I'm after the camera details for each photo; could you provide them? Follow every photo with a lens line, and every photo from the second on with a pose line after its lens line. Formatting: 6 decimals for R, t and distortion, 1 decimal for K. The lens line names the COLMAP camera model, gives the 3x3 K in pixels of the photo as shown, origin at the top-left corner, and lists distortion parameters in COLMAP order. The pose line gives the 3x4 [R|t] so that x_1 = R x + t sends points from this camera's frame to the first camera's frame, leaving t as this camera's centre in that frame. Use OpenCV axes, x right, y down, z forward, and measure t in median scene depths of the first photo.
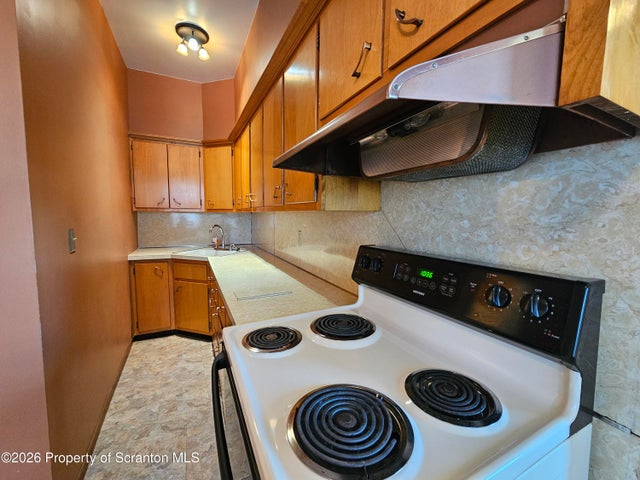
lens RADIAL K [[260.8, 0, 321.1], [0, 260.8, 239.2], [0, 0, 1]] dist [-0.000082, 0.000016]
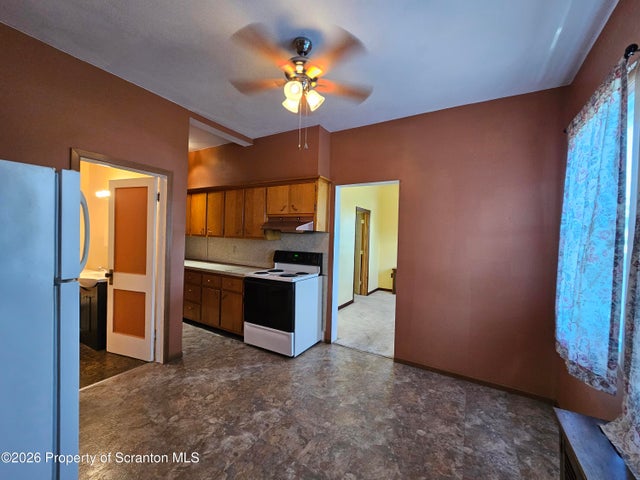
lens RADIAL K [[260.8, 0, 321.4], [0, 260.8, 242.7], [0, 0, 1]] dist [-0.000082, 0.000016]
pose [[0.841869, 0.011274, 0.539564, -1.317499], [0.026506, 0.997711, -0.062203, 0.172289], [-0.539031, 0.066668, 0.839643, -2.398594]]
